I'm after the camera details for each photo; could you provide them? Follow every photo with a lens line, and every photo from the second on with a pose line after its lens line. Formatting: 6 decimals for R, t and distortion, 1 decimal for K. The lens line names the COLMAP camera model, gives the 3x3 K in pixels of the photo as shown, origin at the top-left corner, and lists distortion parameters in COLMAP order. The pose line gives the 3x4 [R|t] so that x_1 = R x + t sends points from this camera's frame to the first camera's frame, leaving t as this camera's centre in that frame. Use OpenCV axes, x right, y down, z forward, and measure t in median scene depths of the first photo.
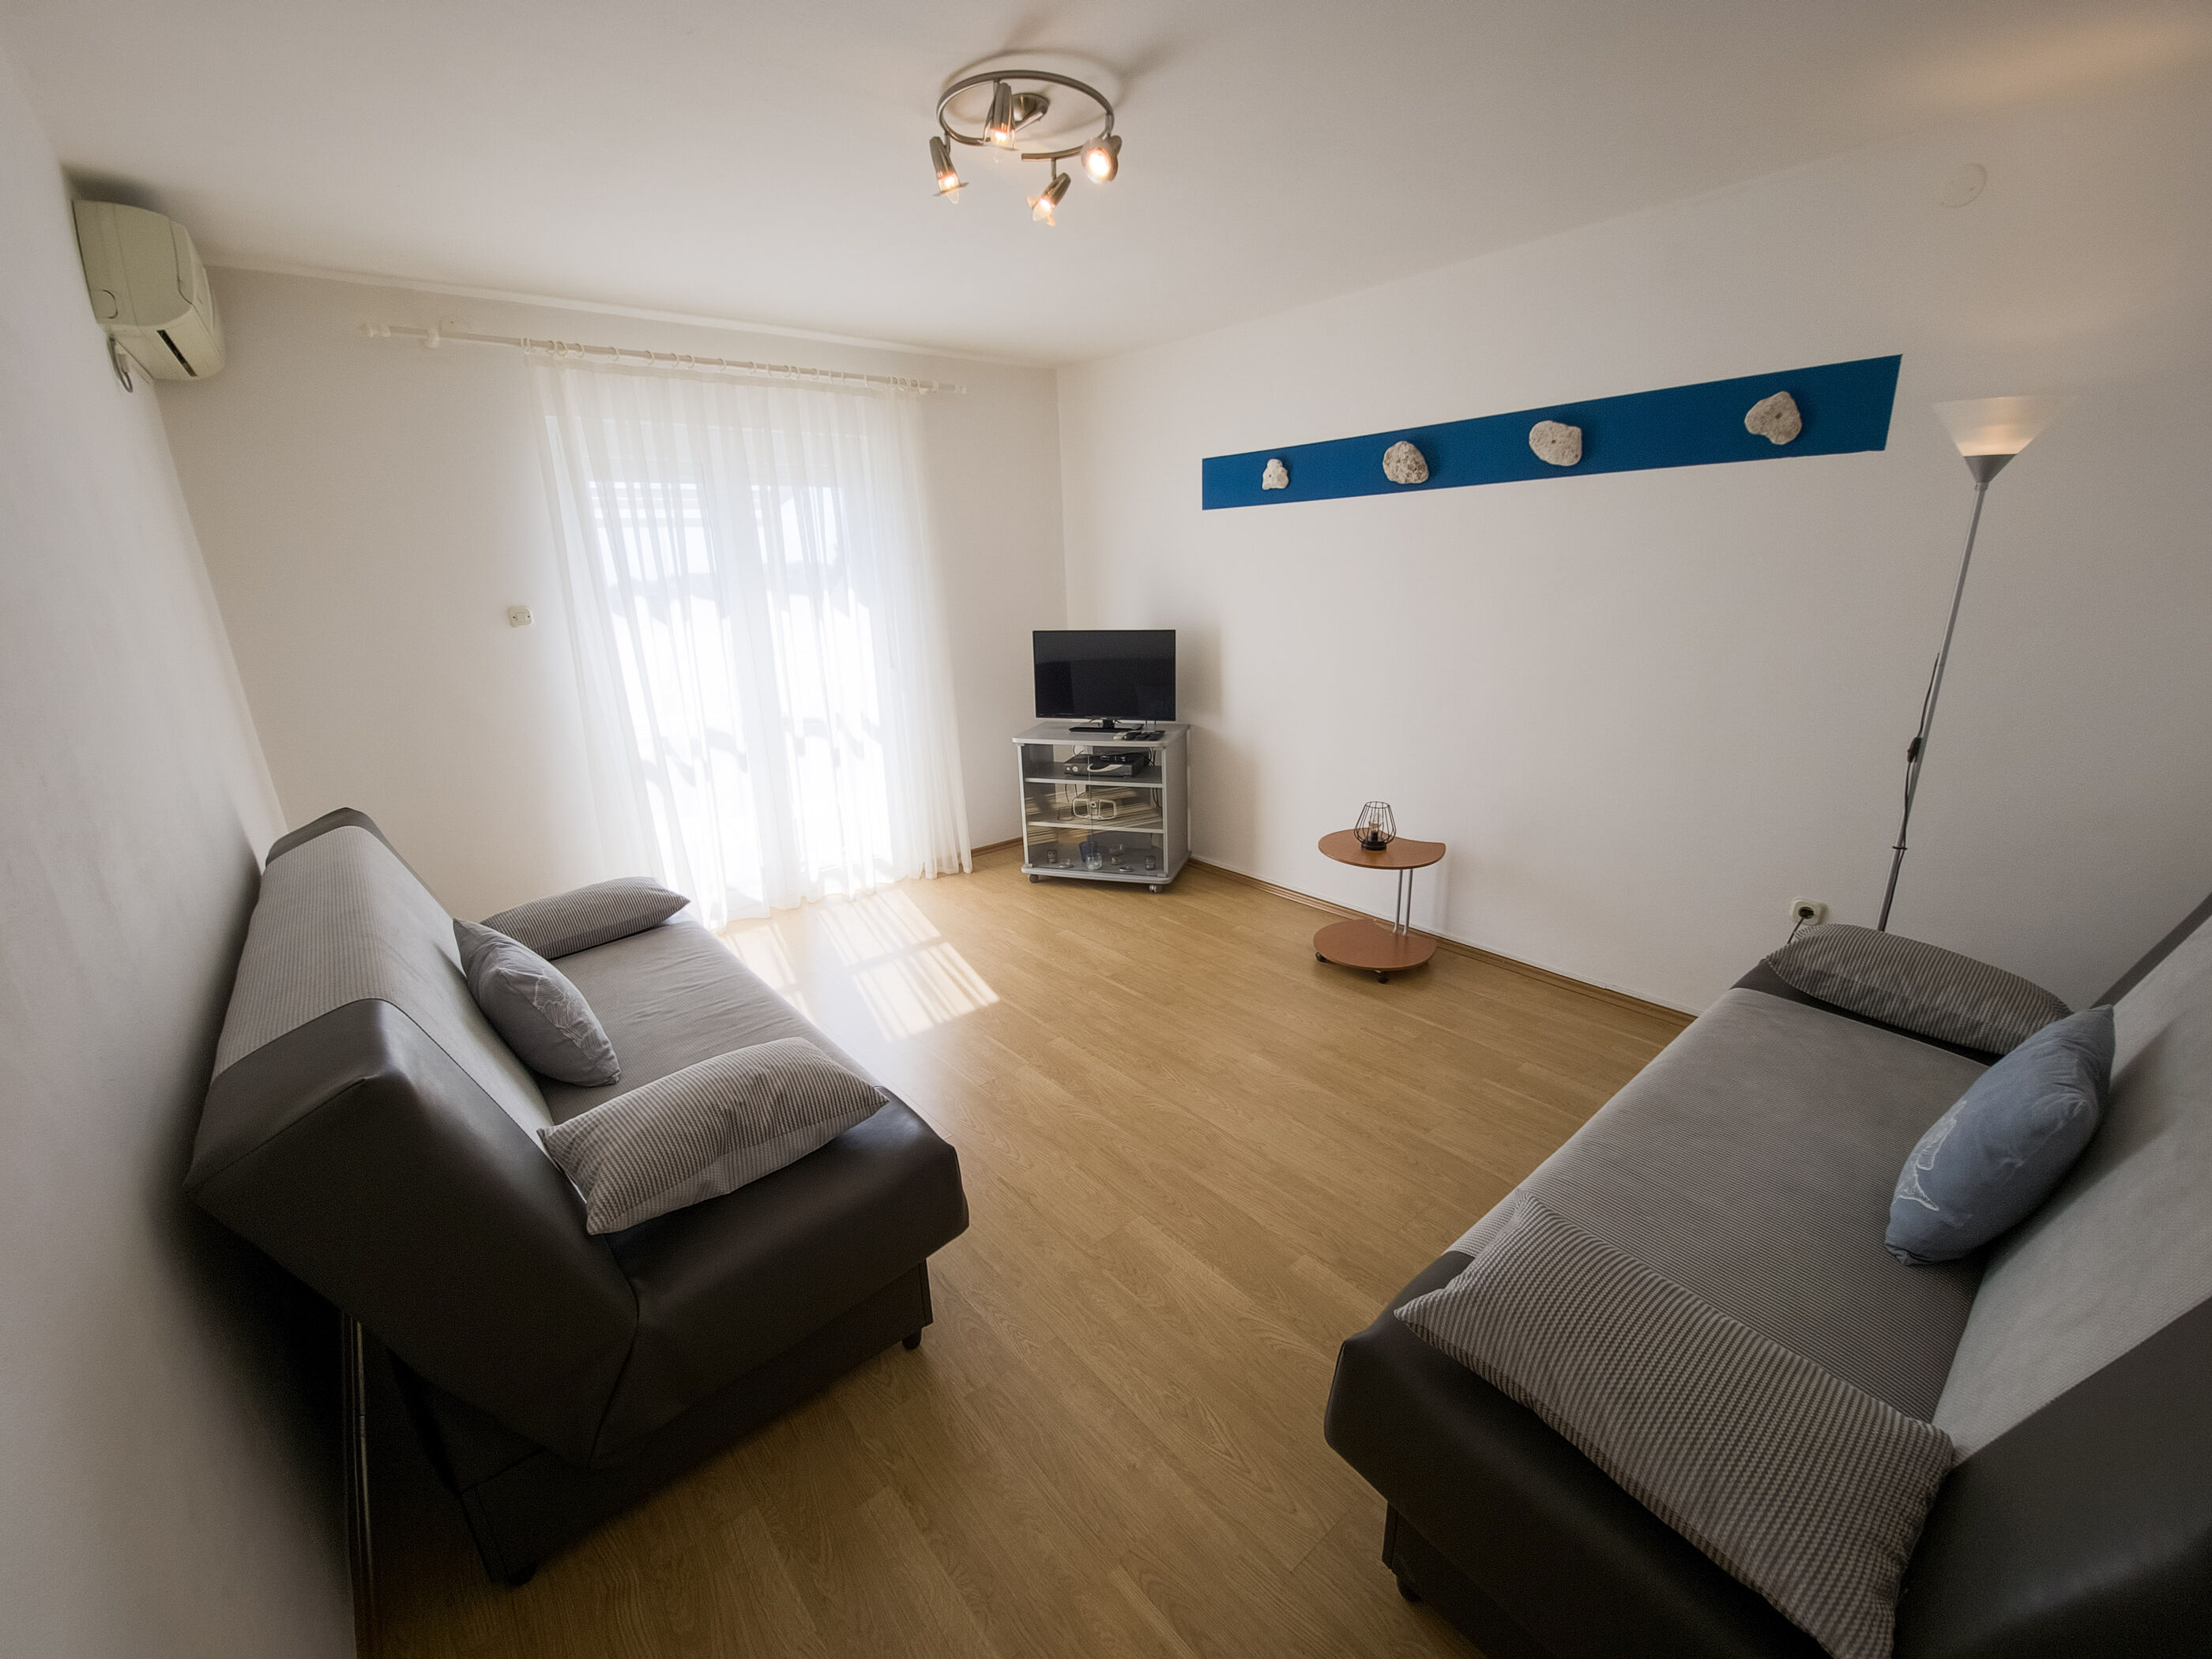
lens RADIAL K [[890.1, 0, 1106.0], [0, 890.1, 829.5], [0, 0, 1]] dist [0.000016, -0.000007]
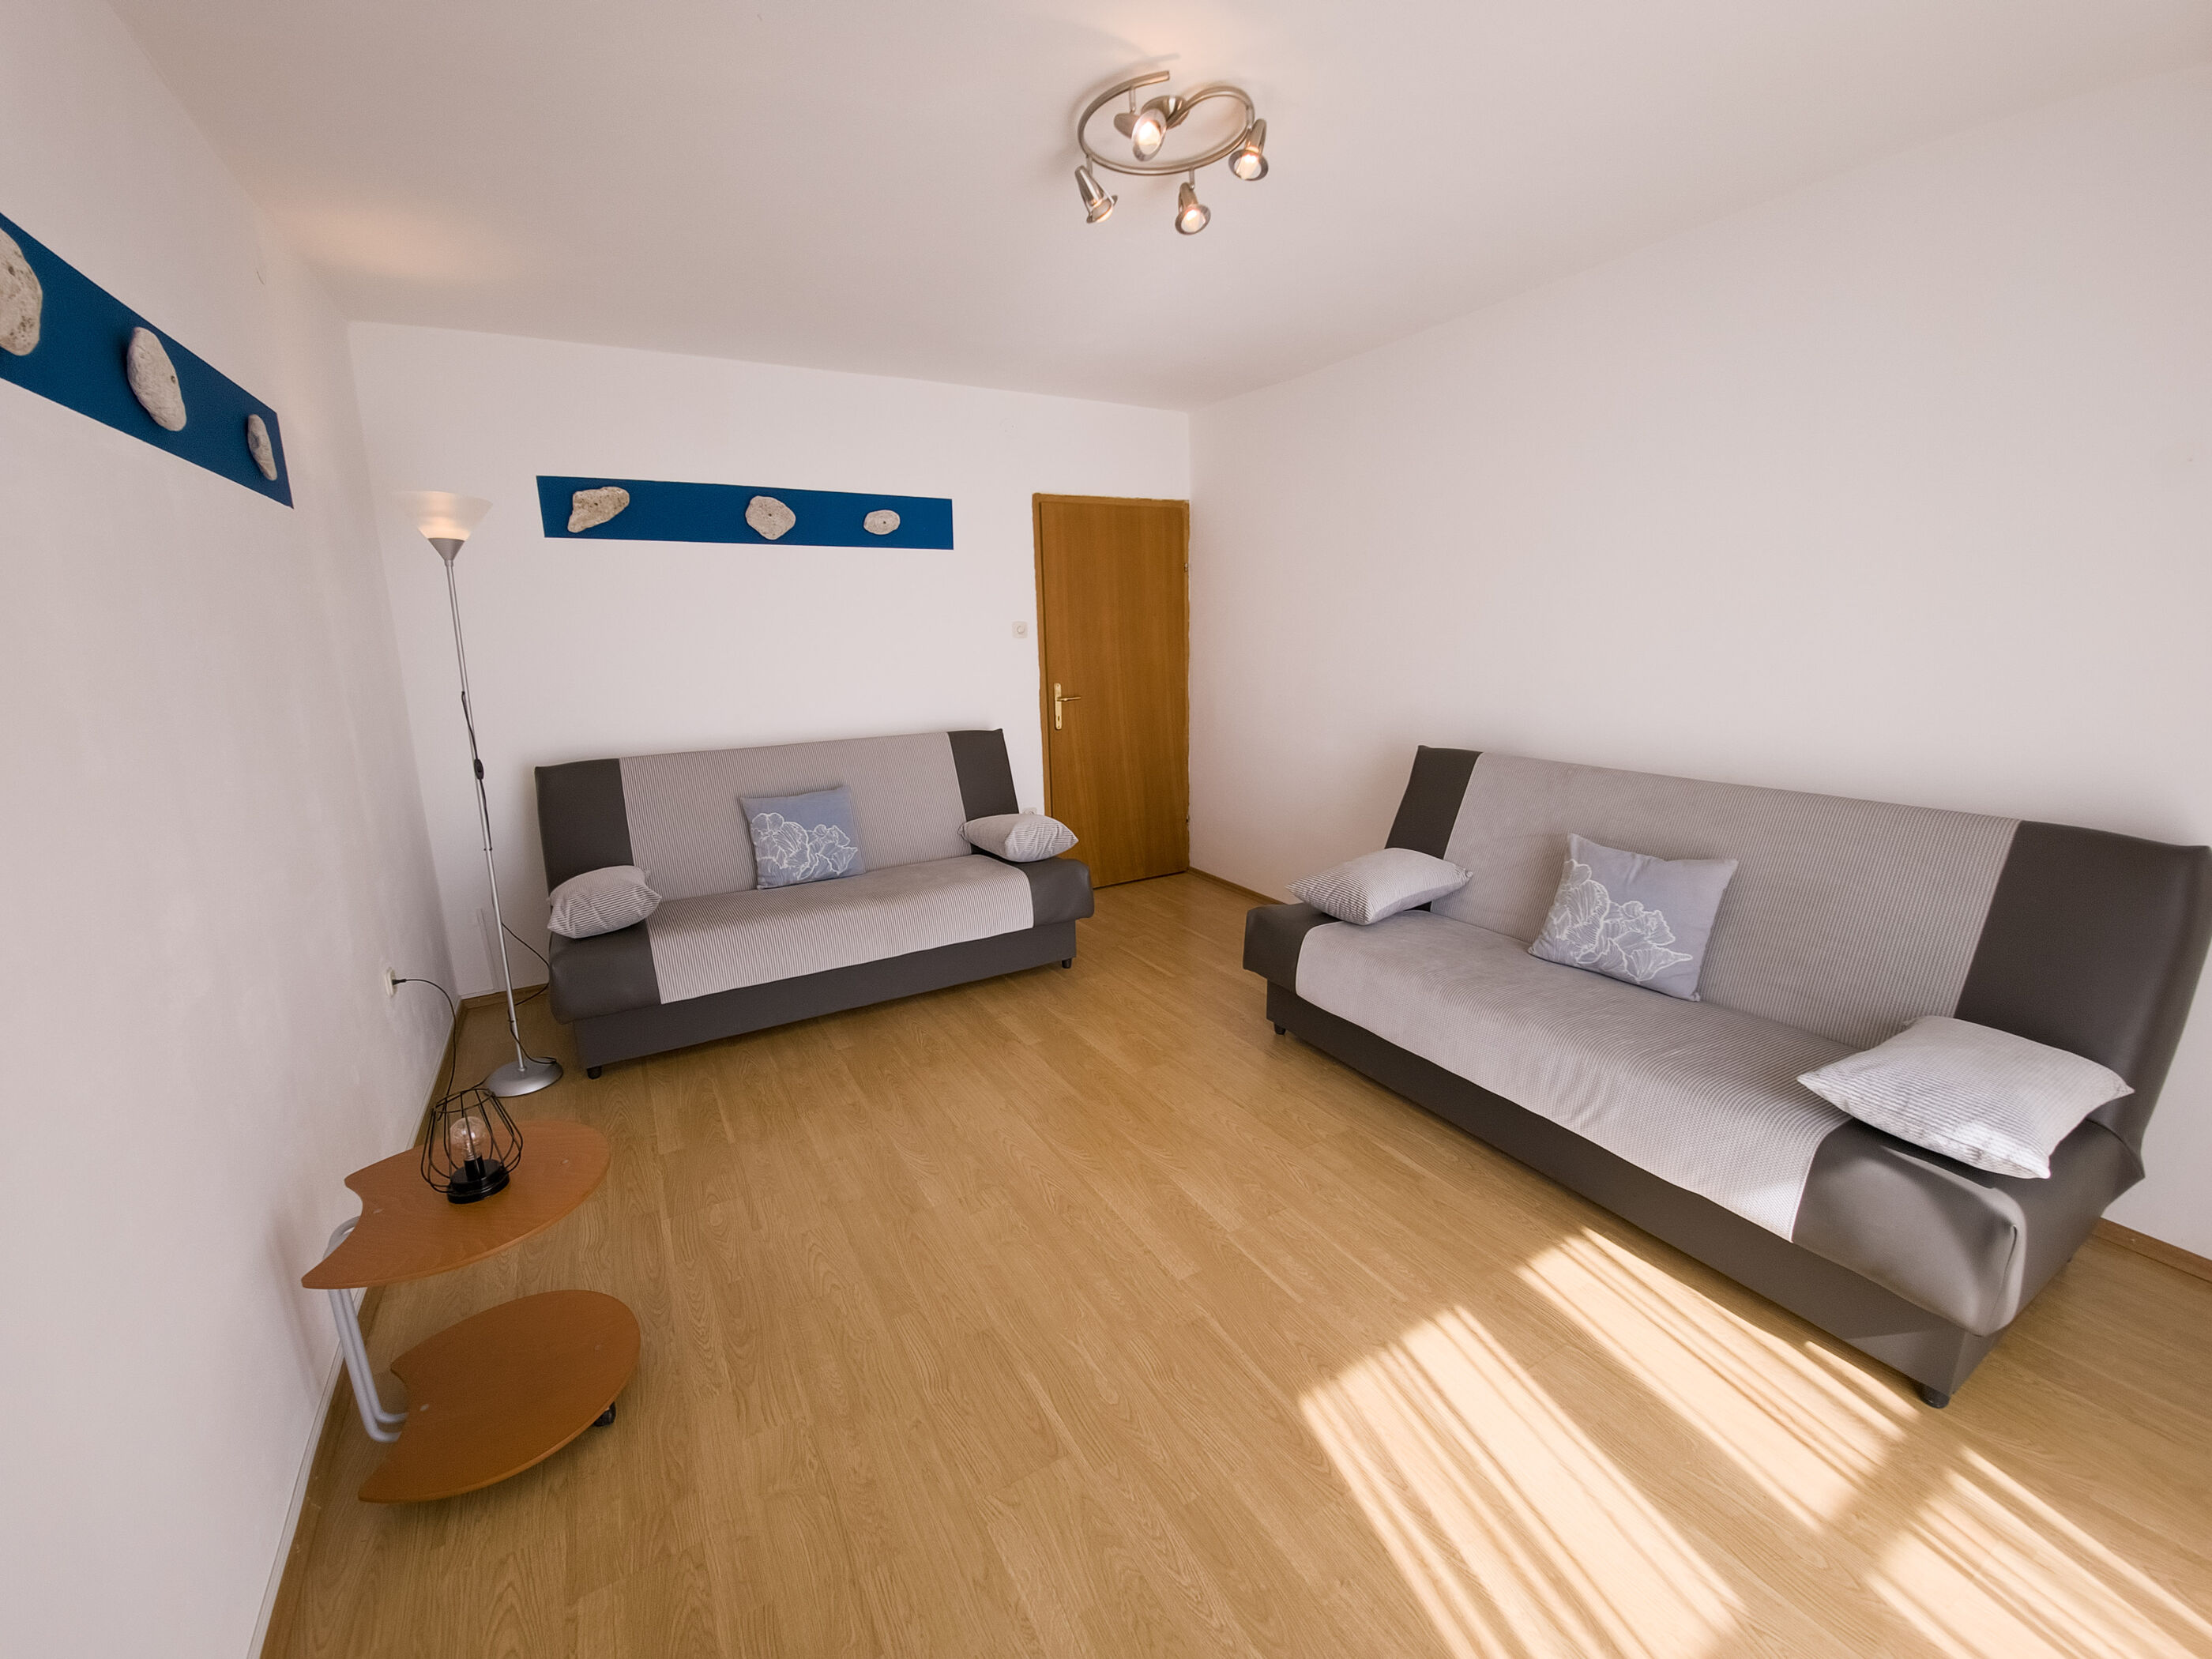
lens RADIAL K [[890.1, 0, 1106.0], [0, 890.1, 829.5], [0, 0, 1]] dist [0.000016, -0.000007]
pose [[-0.985102, 0.024524, 0.170214, -0.134912], [0.103153, 0.876215, 0.470752, -0.421440], [-0.137600, 0.481297, -0.865690, 1.648570]]
